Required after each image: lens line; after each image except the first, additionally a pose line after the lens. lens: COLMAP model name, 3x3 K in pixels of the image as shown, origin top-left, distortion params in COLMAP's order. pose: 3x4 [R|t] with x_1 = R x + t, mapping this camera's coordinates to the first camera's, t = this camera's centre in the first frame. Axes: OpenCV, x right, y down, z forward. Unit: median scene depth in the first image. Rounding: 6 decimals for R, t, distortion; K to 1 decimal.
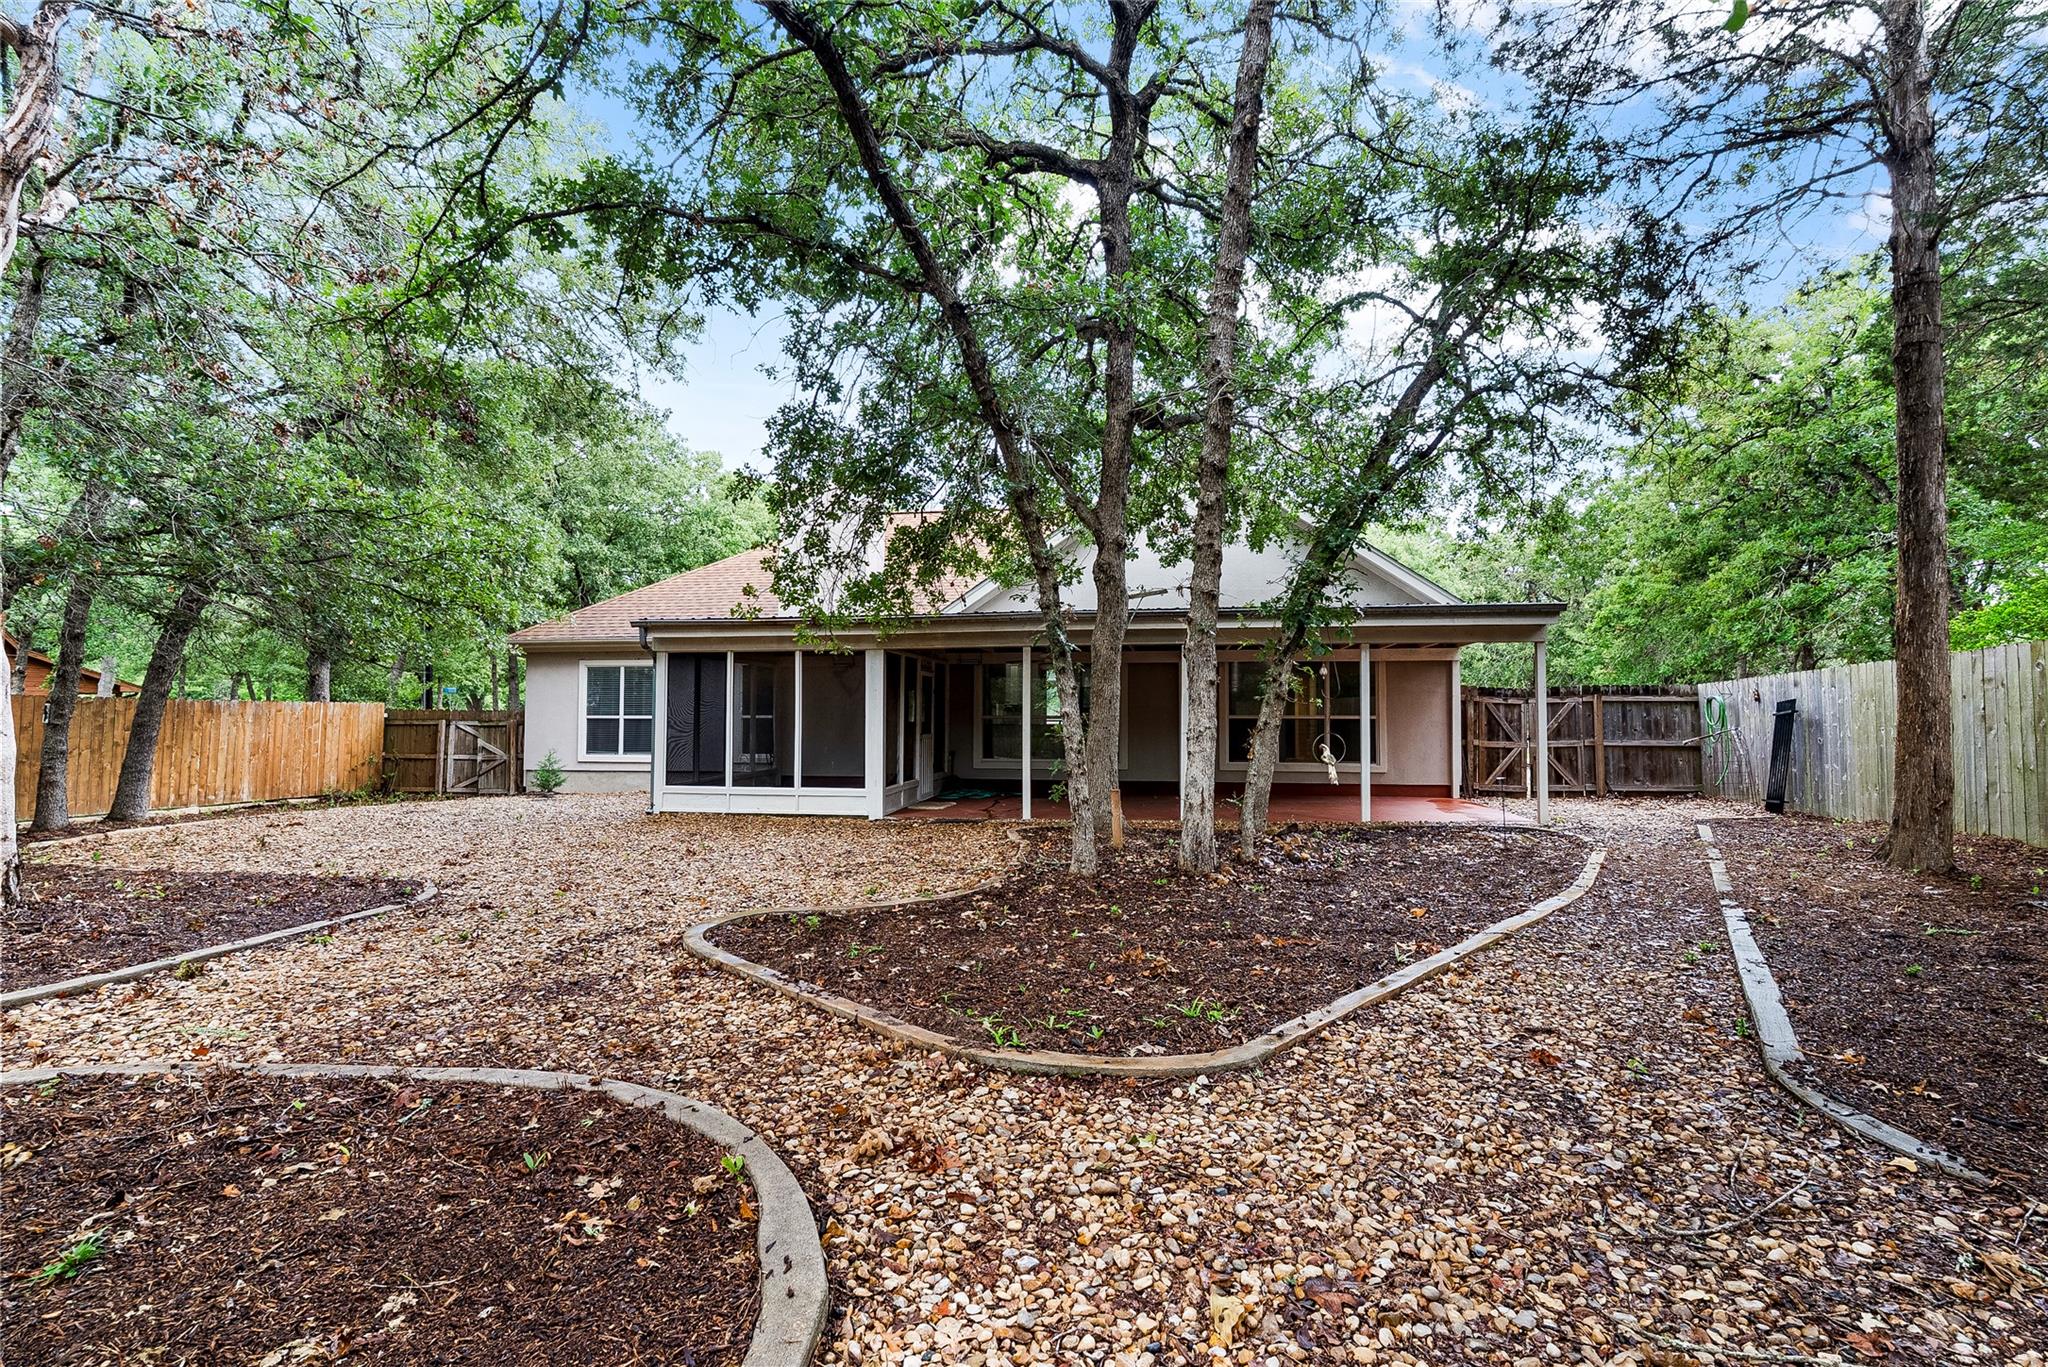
lens RADIAL K [[914.8, 0, 1021.0], [0, 914.8, 694.7], [0, 0, 1]] dist [-0.003608, -0.000030]
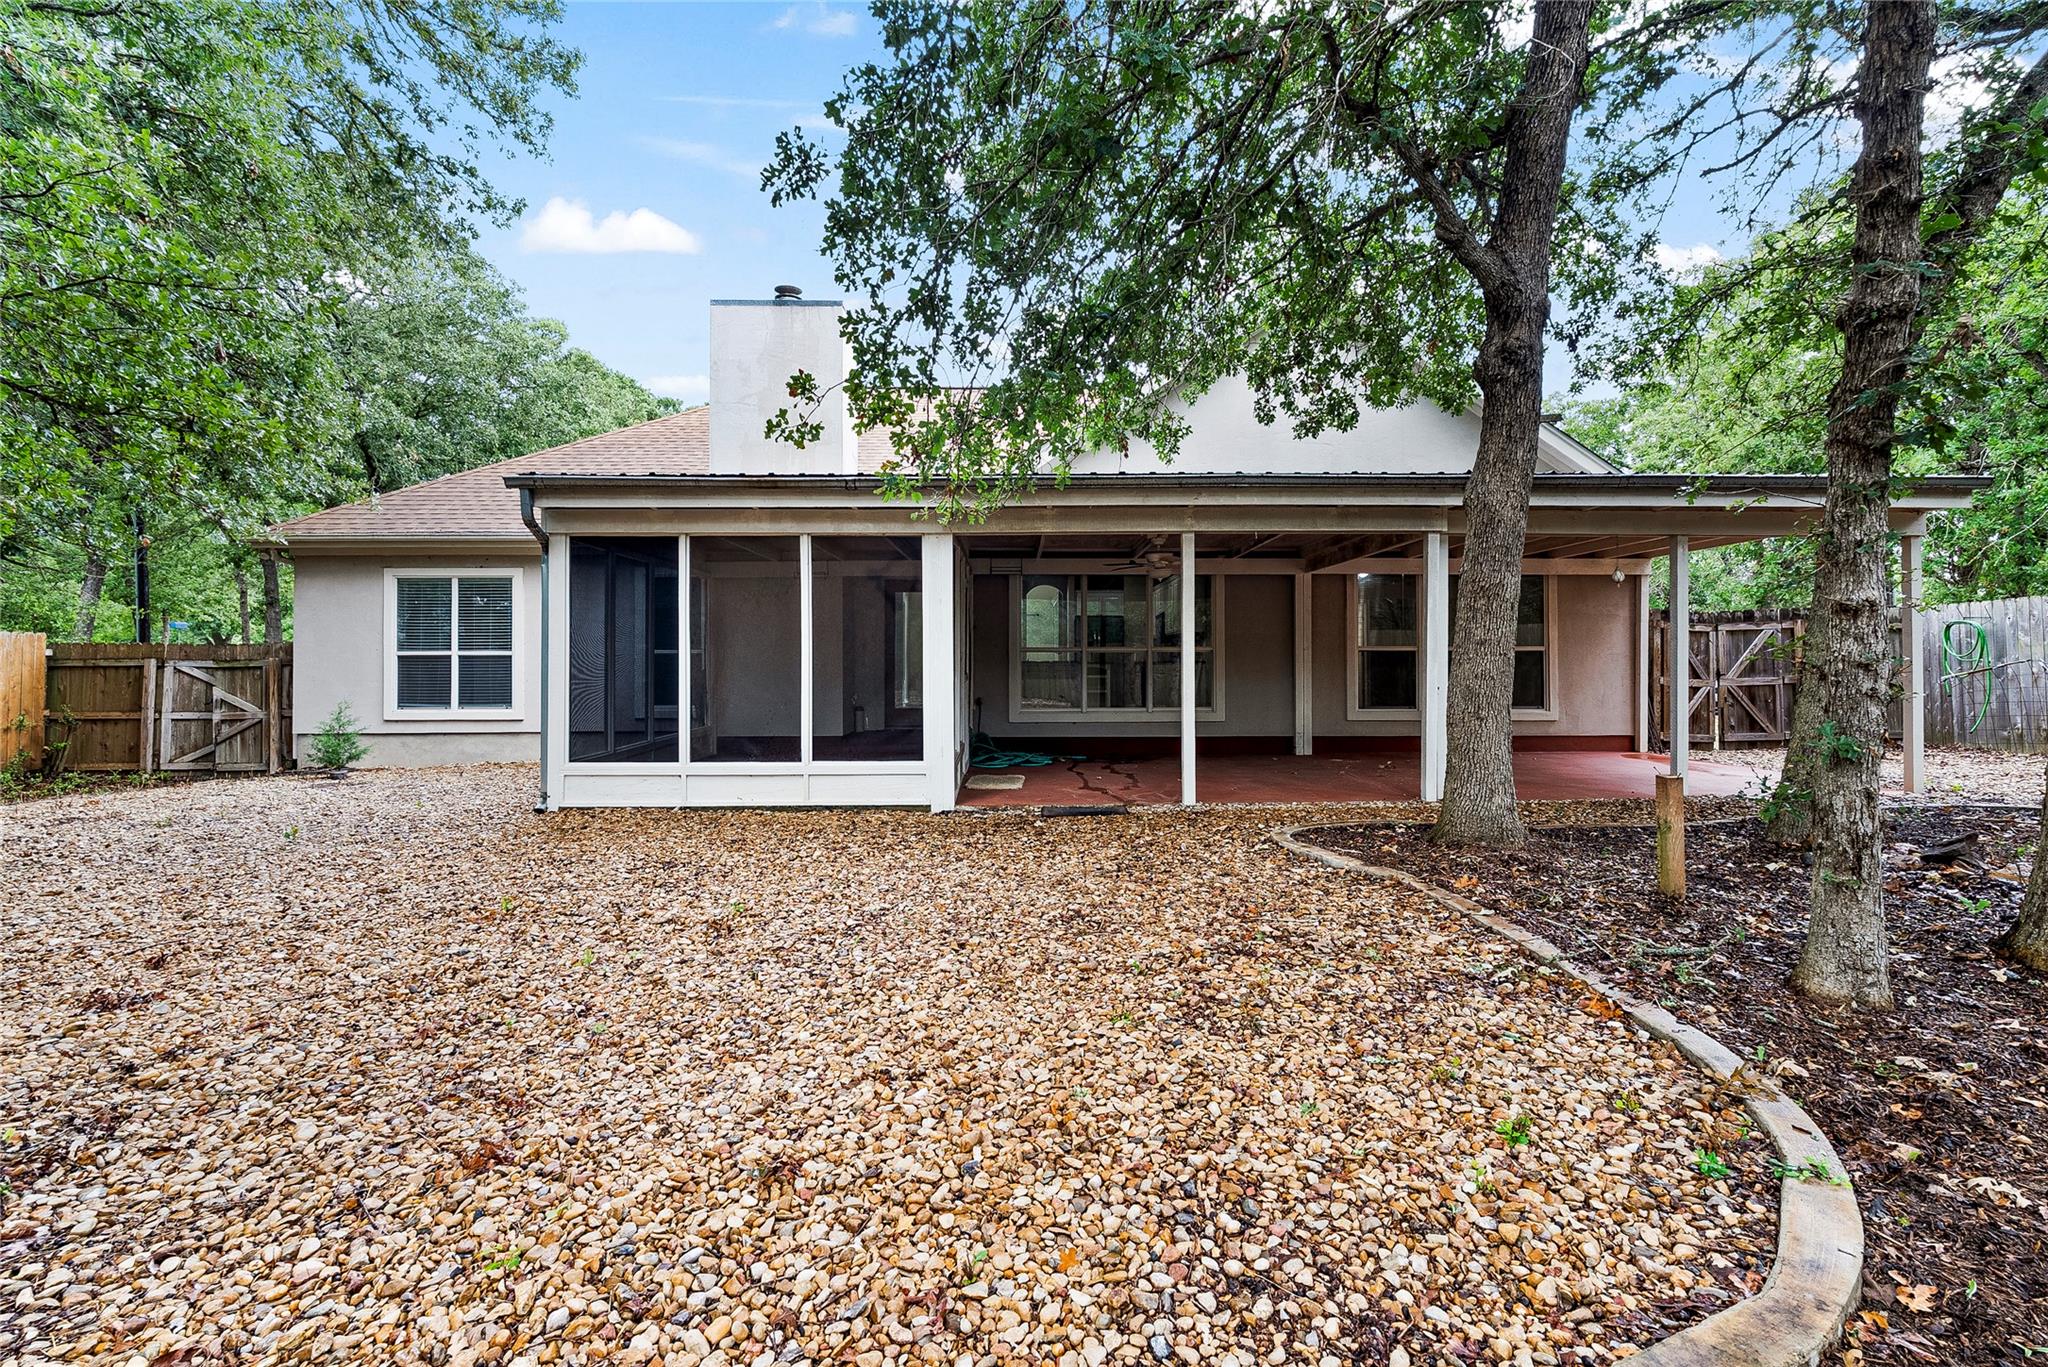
lens RADIAL K [[914.8, 0, 1027.0], [0, 914.8, 667.9], [0, 0, 1]] dist [-0.003608, -0.000030]
pose [[0.983045, -0.005073, 0.183297, -0.157342], [-0.000778, 0.999493, 0.031839, 0.014610], [-0.183365, -0.031442, 0.982542, 0.280687]]
